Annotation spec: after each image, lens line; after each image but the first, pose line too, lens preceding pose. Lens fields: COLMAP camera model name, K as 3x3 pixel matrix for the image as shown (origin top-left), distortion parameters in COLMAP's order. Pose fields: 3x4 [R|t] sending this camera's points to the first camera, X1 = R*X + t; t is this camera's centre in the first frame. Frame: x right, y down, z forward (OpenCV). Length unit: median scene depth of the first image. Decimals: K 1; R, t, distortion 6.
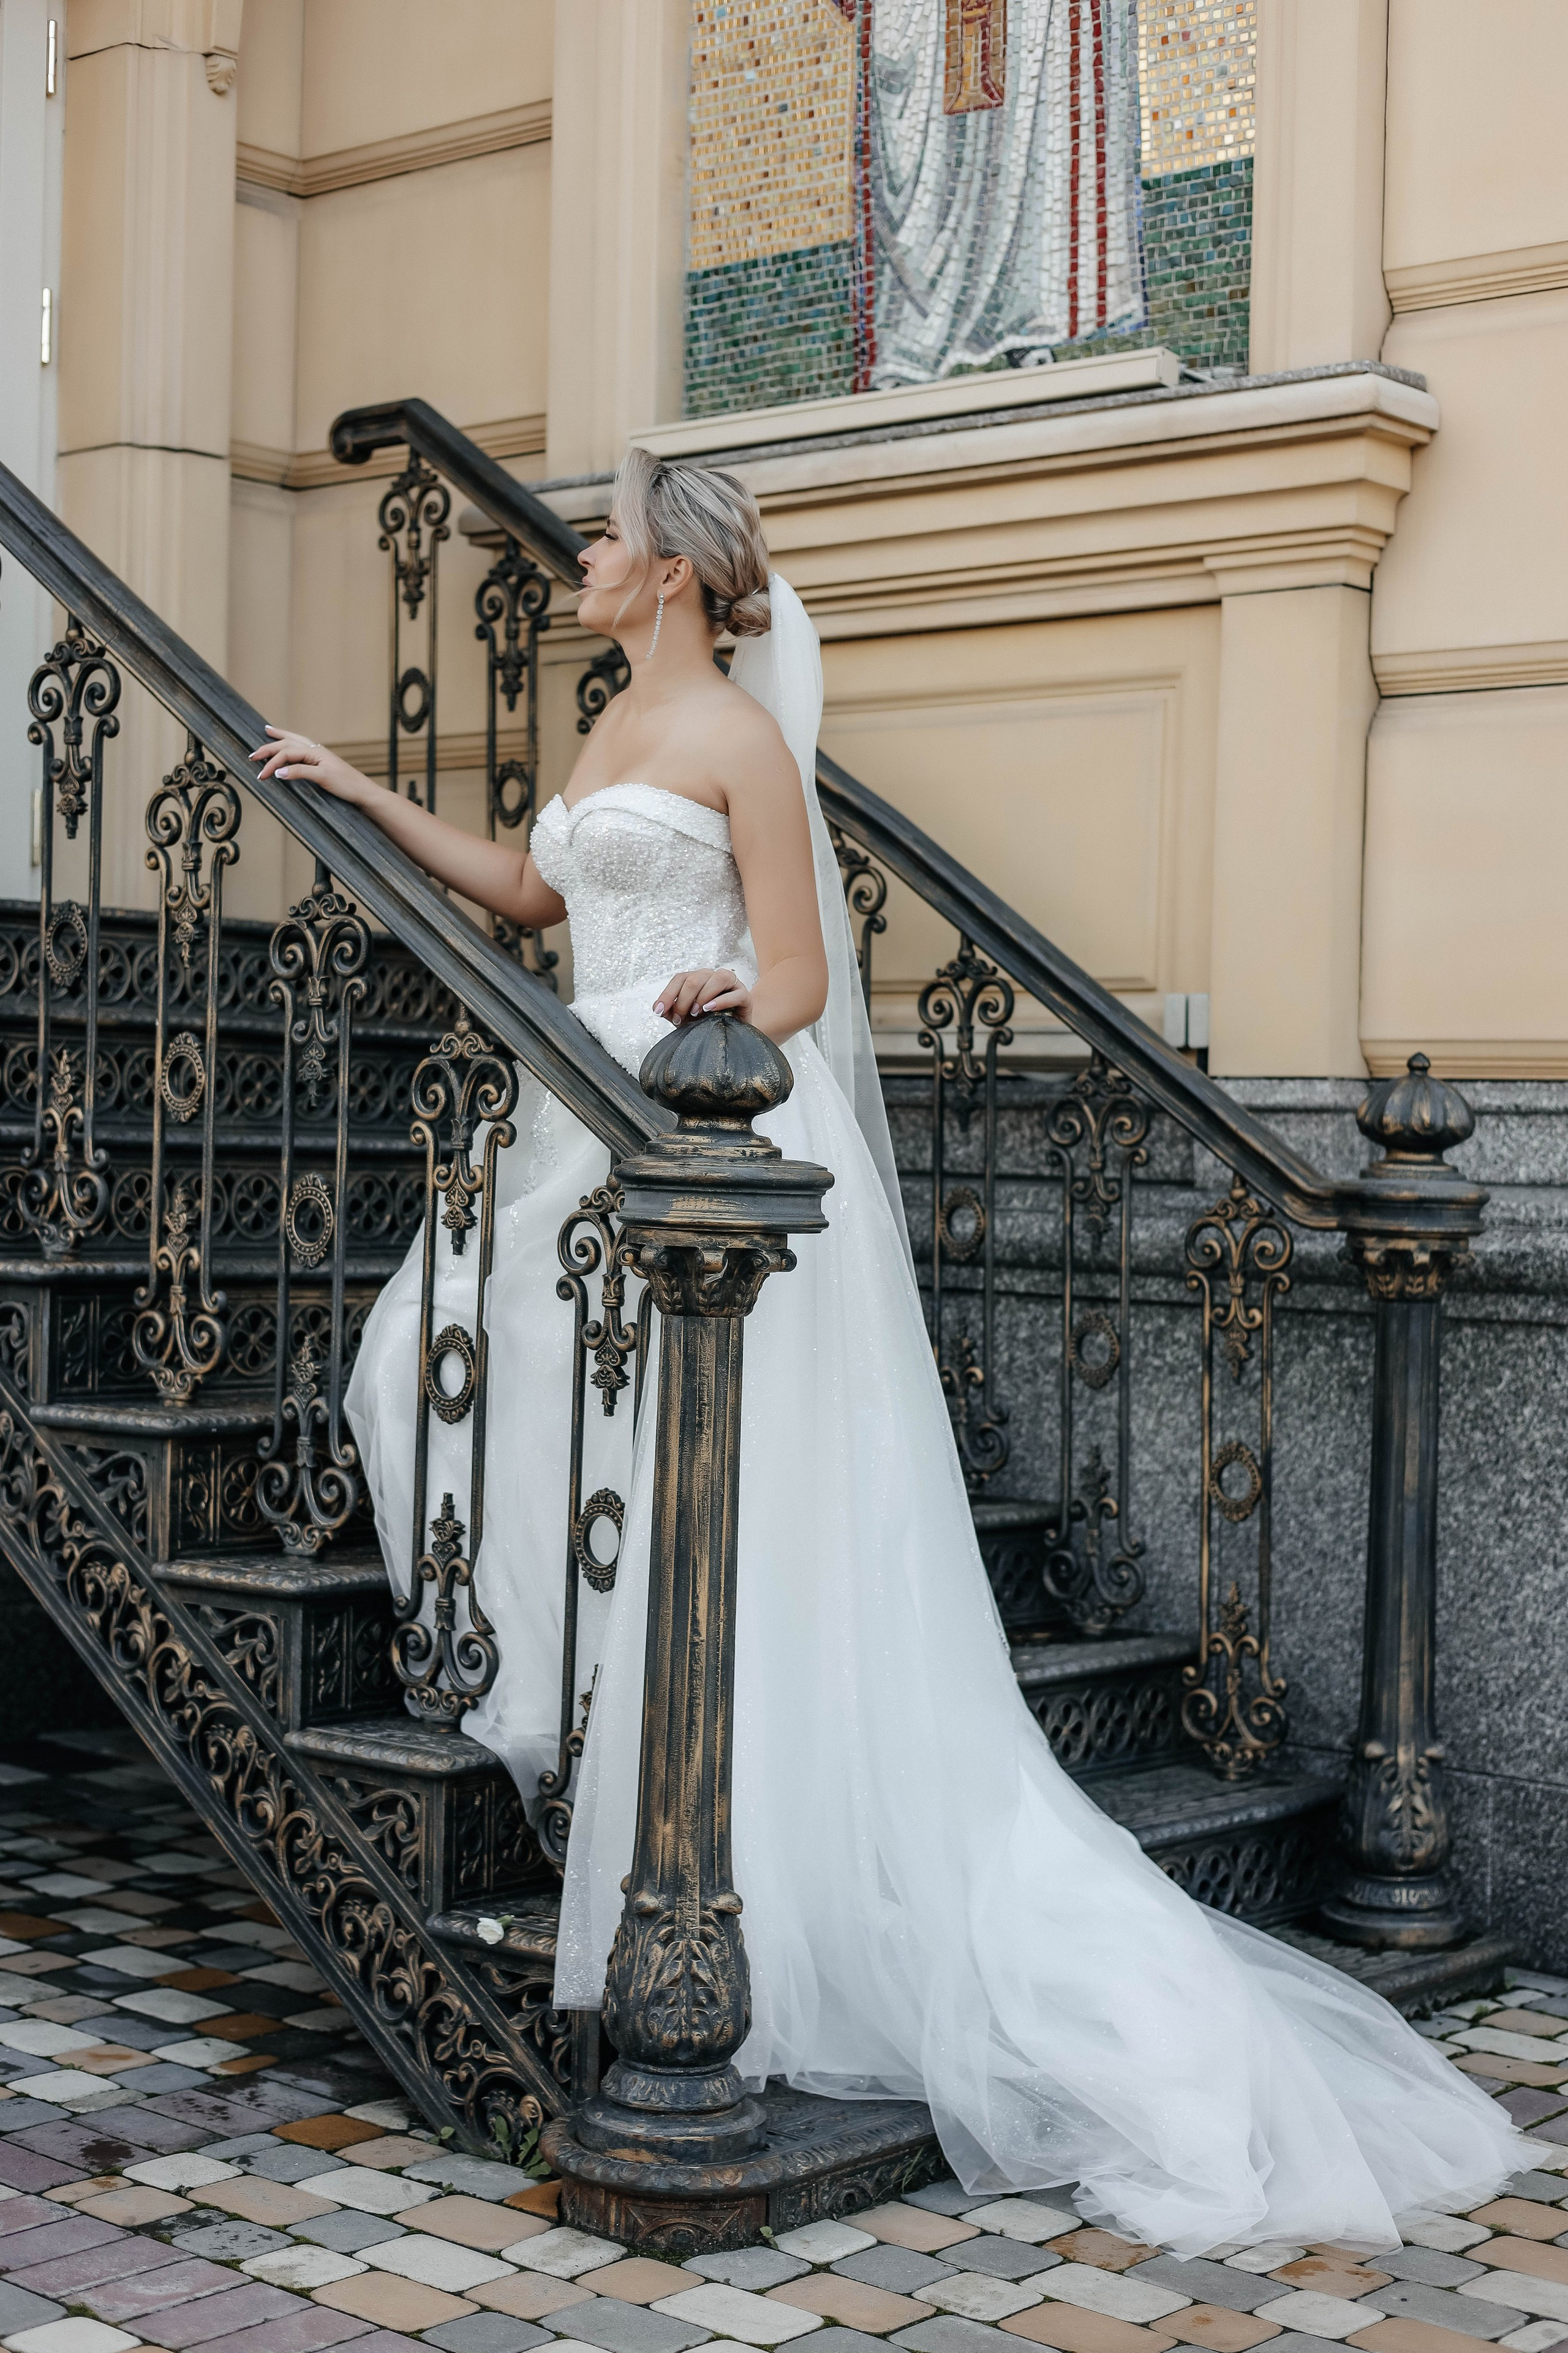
lens RADIAL K [[3151.4, 0, 767.9], [0, 3151.4, 1165.1], [0, 0, 1]] dist [-0.002339, 0.000000]
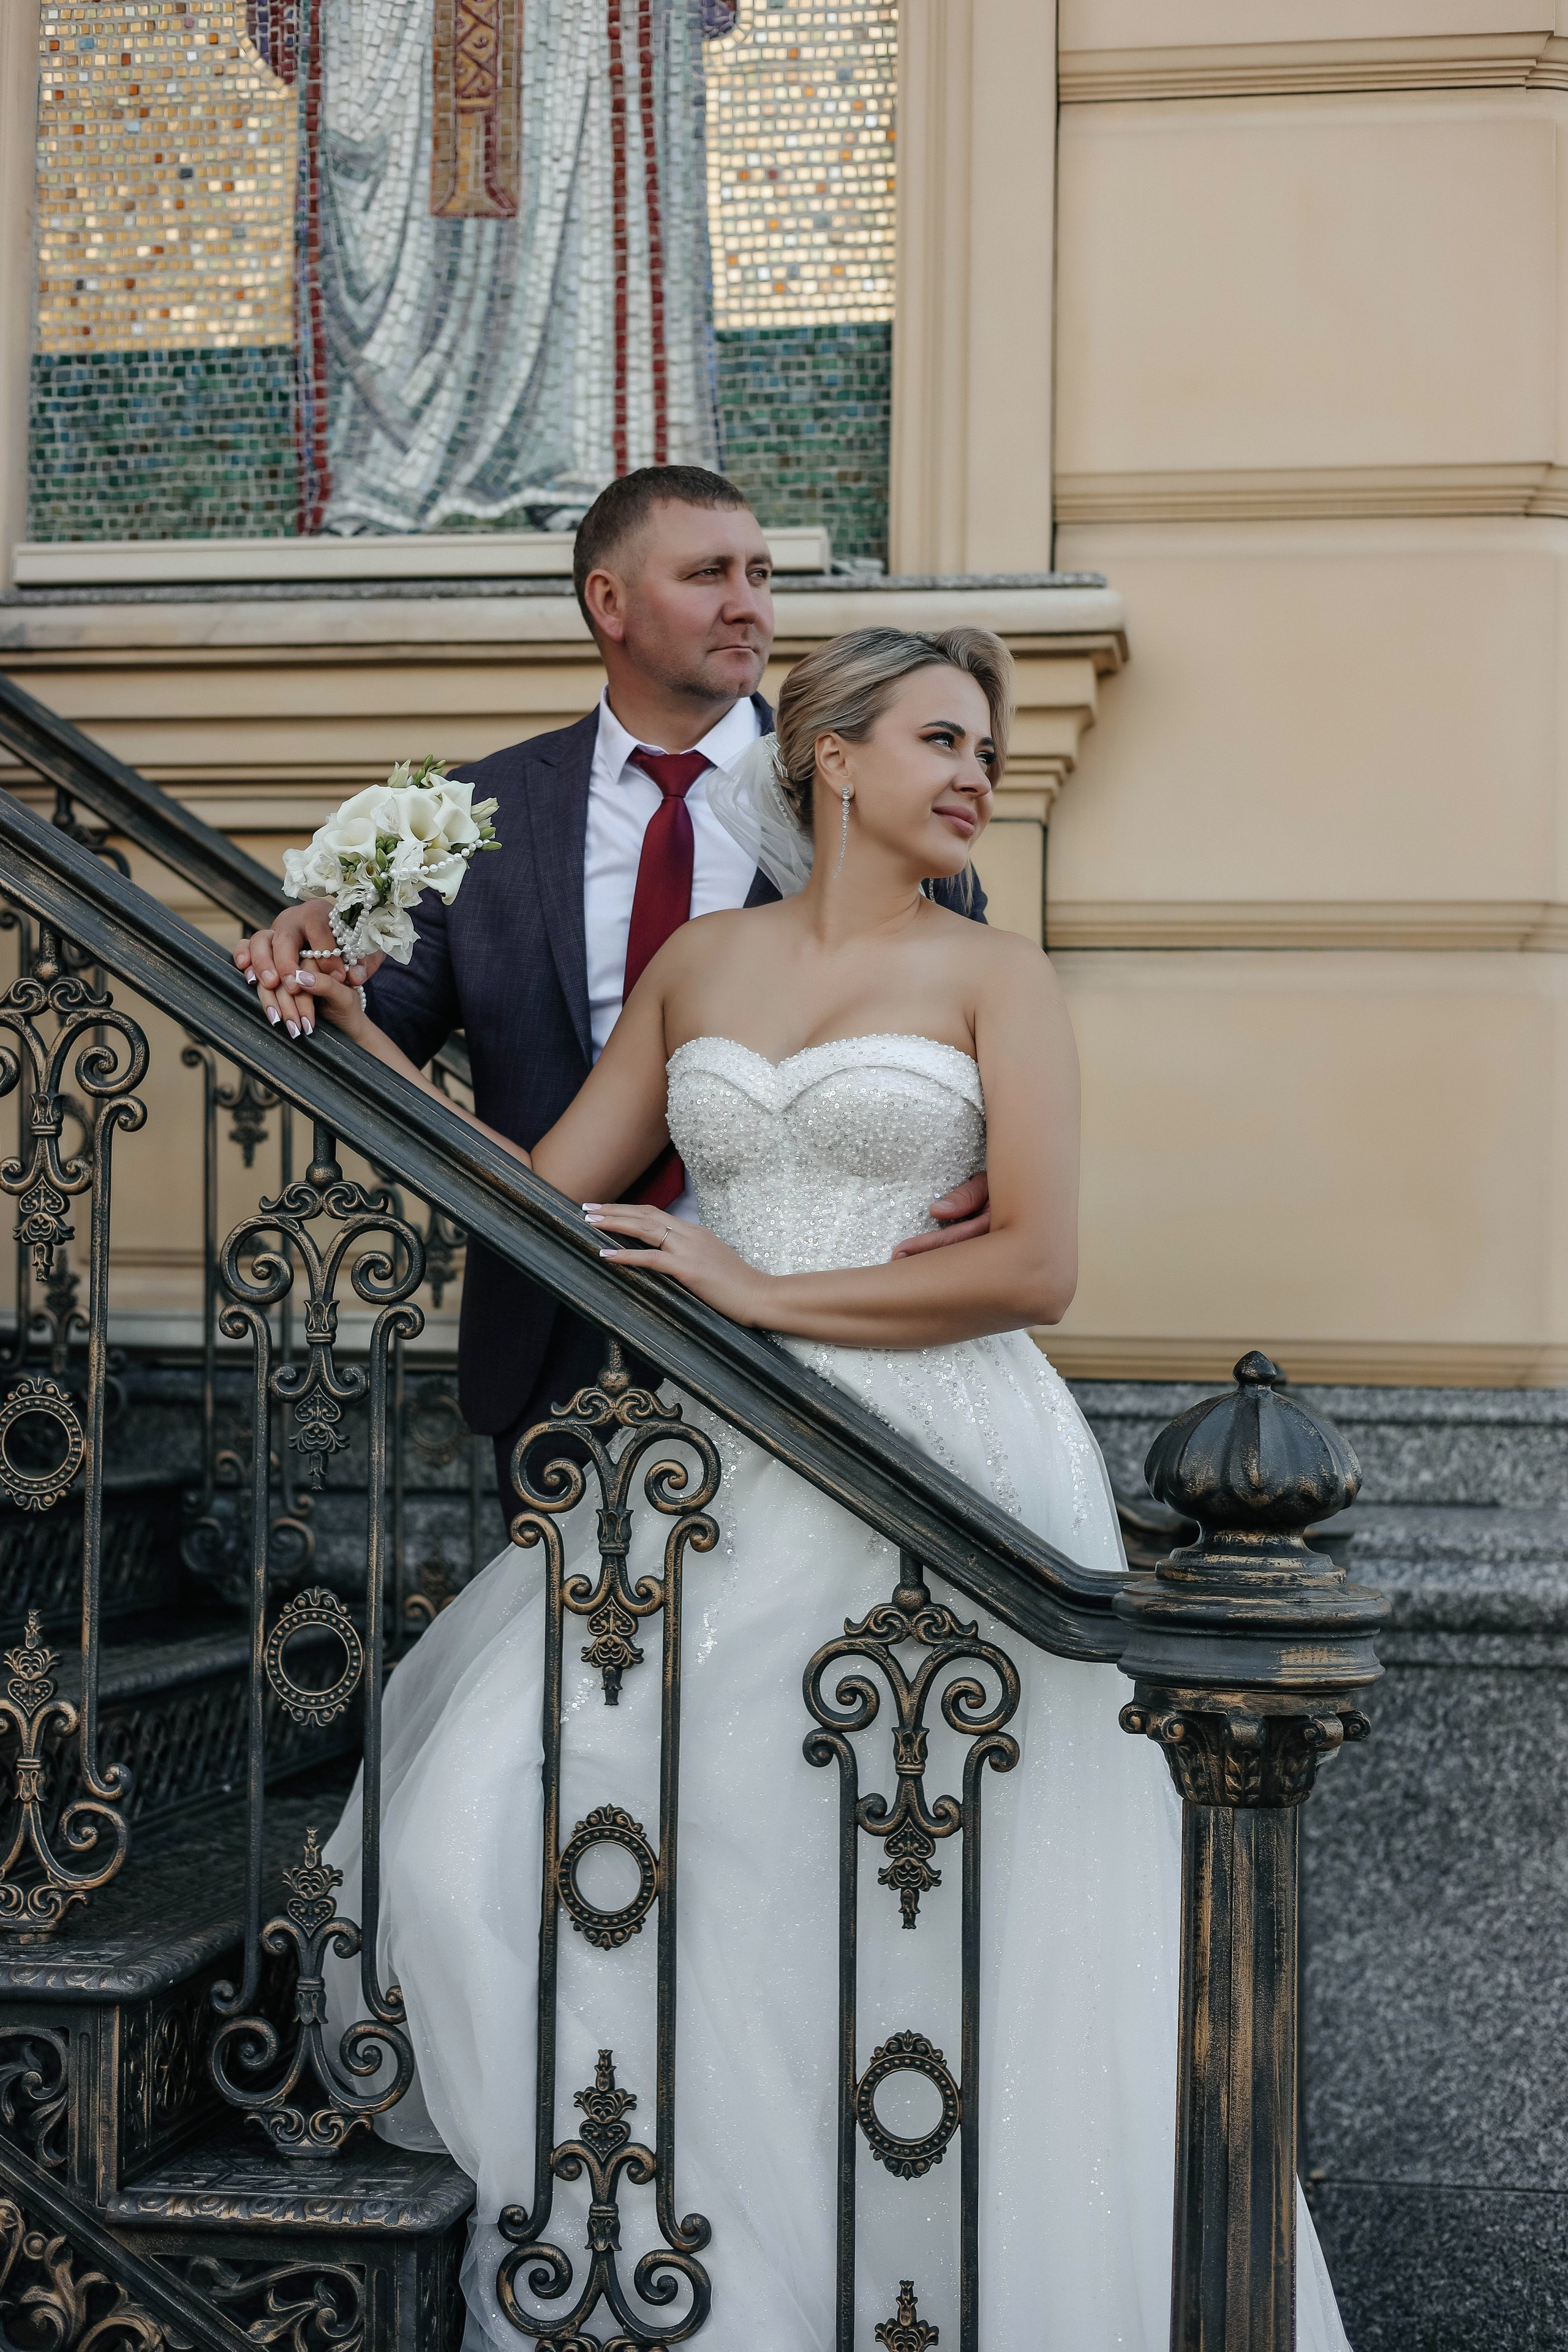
lens RADIAL K [[3150.3, 0, 786.5], [0, 3150.3, 1196.3], [0, 0, 1]] dist [-0.002339, 0.000000]
pose [[0.864270, 0.014303, 0.502825, -0.289559], [0.010361, 0.998877, -0.046223, -0.035839], [-0.502921, 0.045158, 0.863152, 0.254401]]
